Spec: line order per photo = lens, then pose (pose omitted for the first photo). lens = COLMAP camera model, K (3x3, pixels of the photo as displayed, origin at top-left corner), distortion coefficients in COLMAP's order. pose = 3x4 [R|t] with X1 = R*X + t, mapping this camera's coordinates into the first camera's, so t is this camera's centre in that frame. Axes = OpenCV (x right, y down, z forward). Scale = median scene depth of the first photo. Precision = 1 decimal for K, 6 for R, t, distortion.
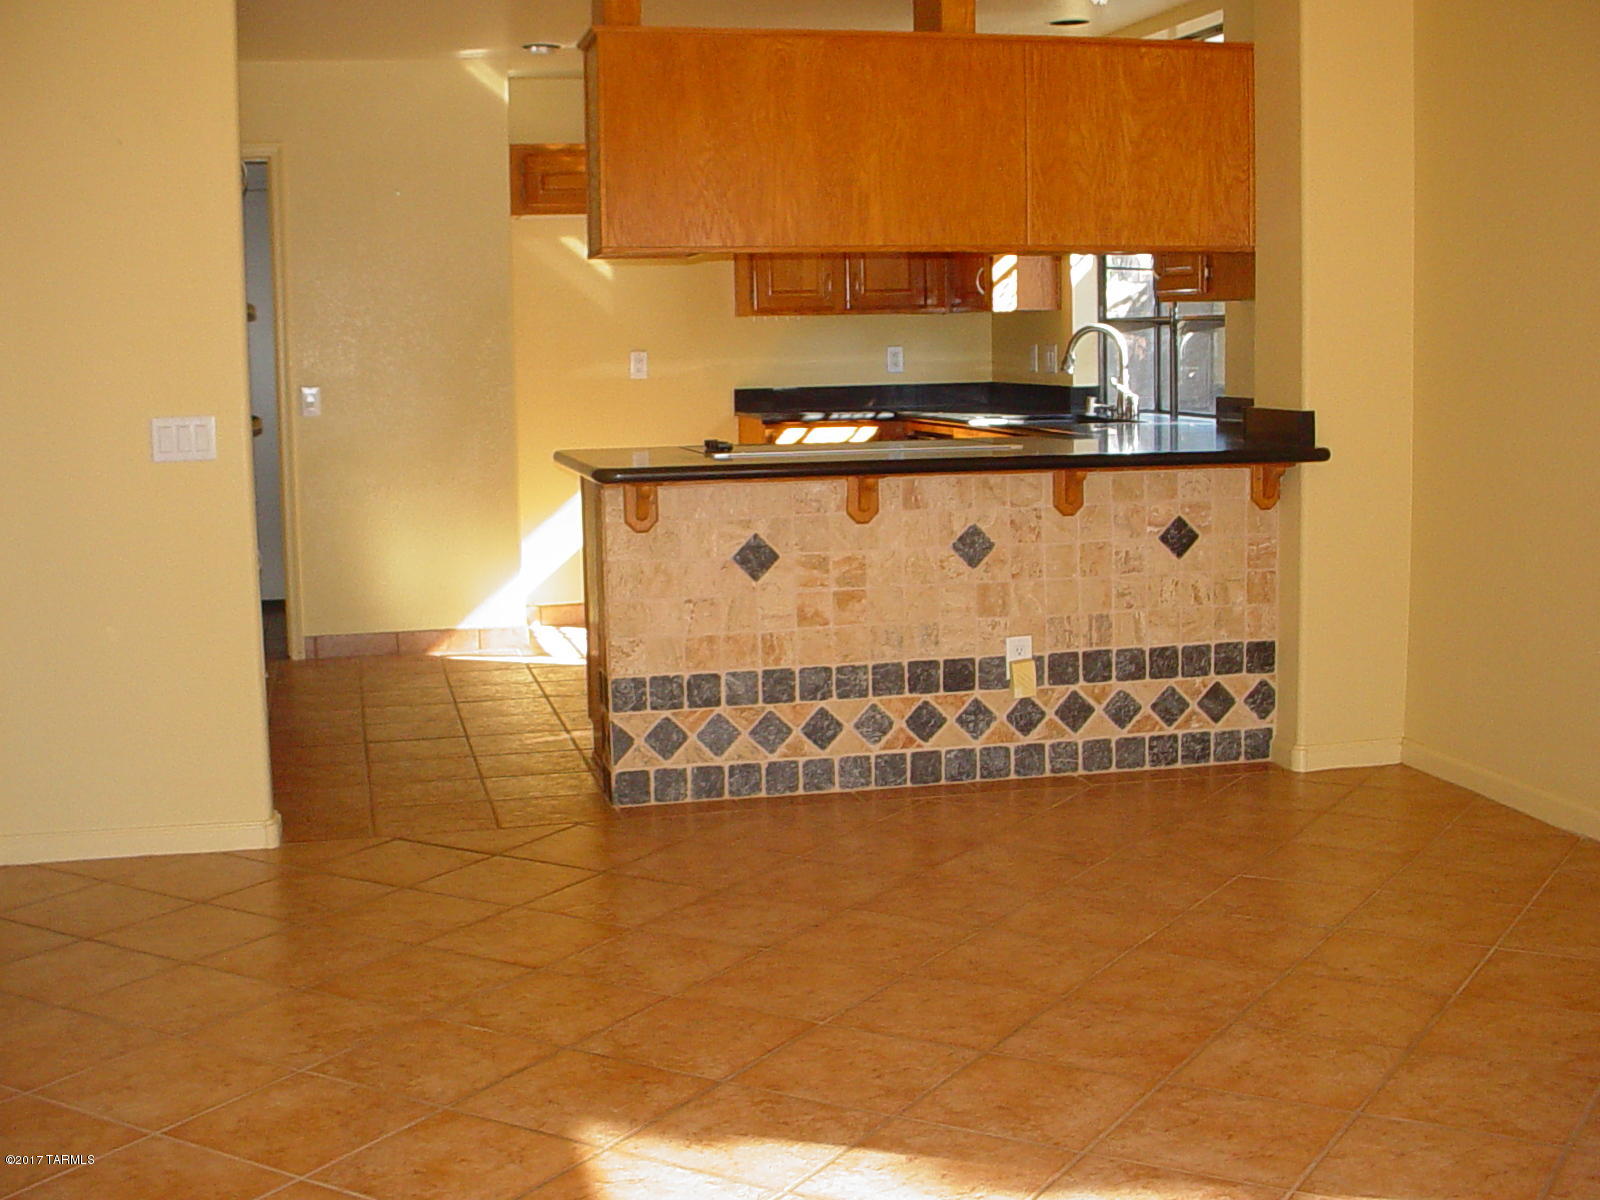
lens RADIAL K [[2019.3, 0, 800.0], [0, 2019.3, 600.0], [0, 0, 1]] dist [-0.217259, 0.272200]
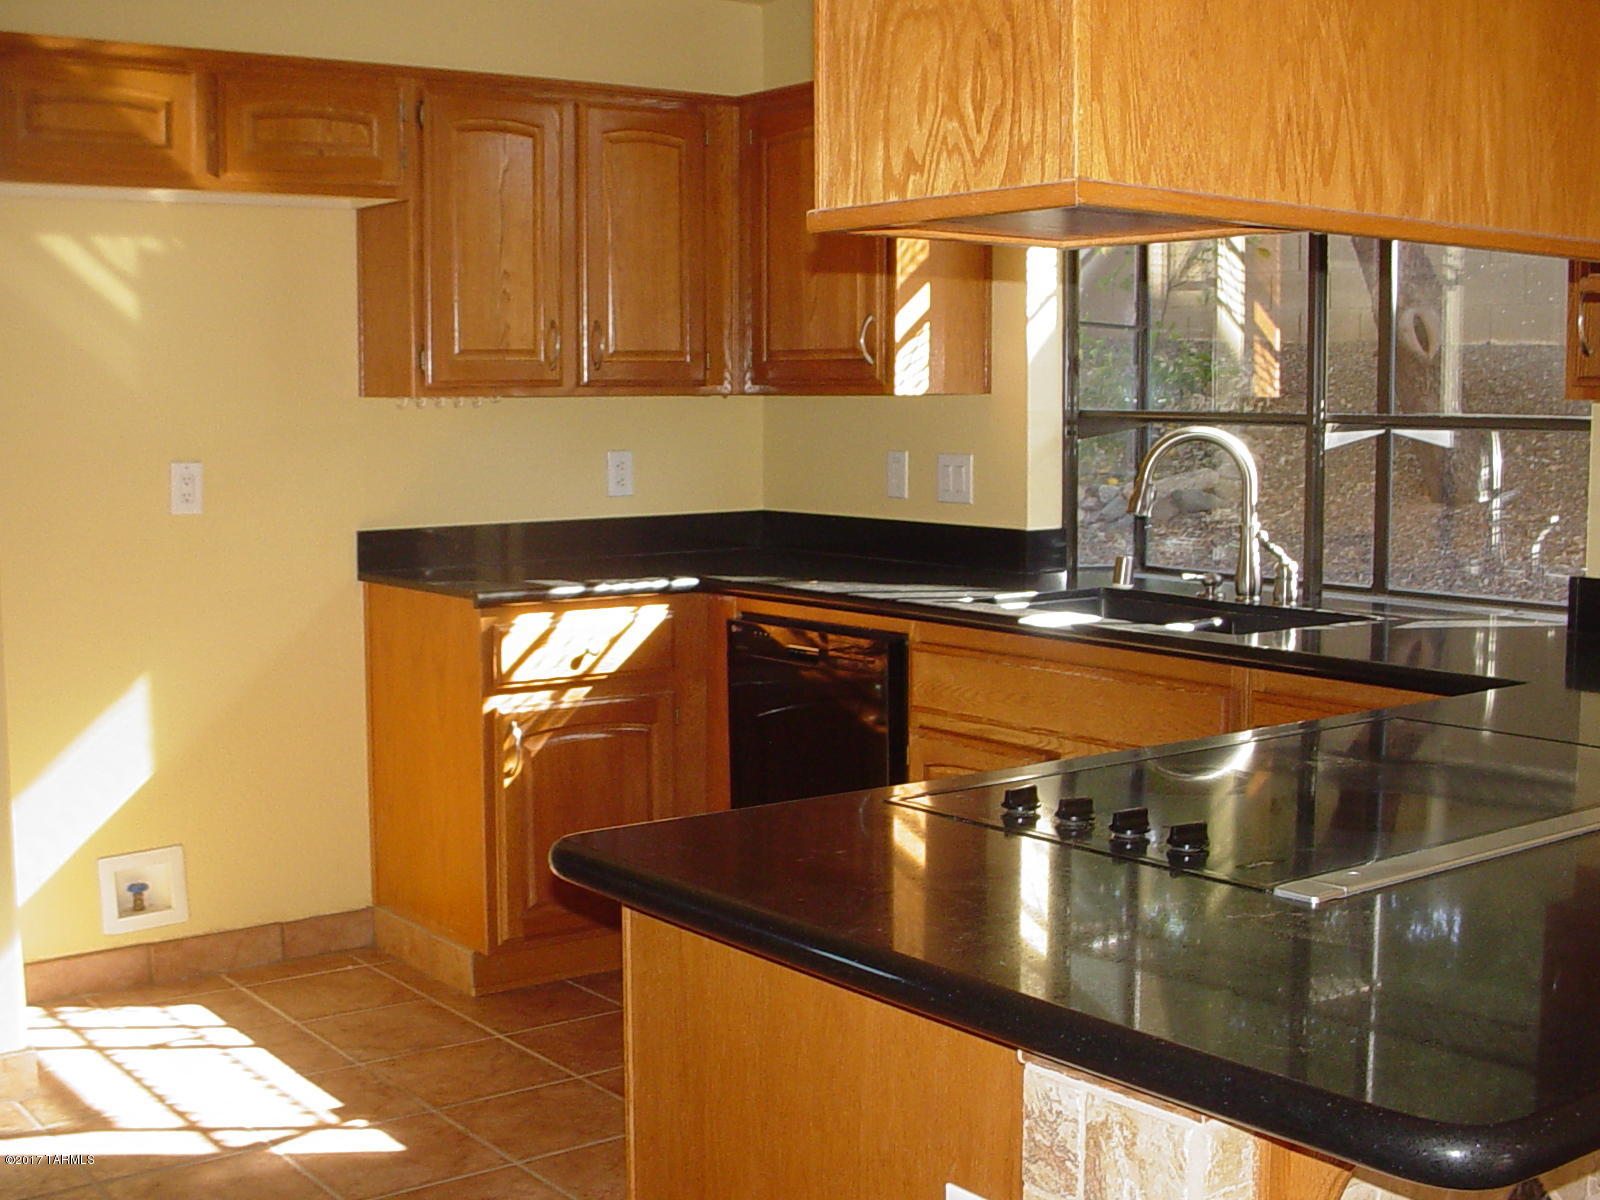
lens RADIAL K [[2019.3, 0, 800.0], [0, 2019.3, 600.0], [0, 0, 1]] dist [-0.217259, 0.272200]
pose [[0.913090, -0.023943, 0.407055, -0.152127], [0.036588, 0.999059, -0.023307, -0.073994], [-0.406114, 0.036174, 0.913106, 0.494638]]
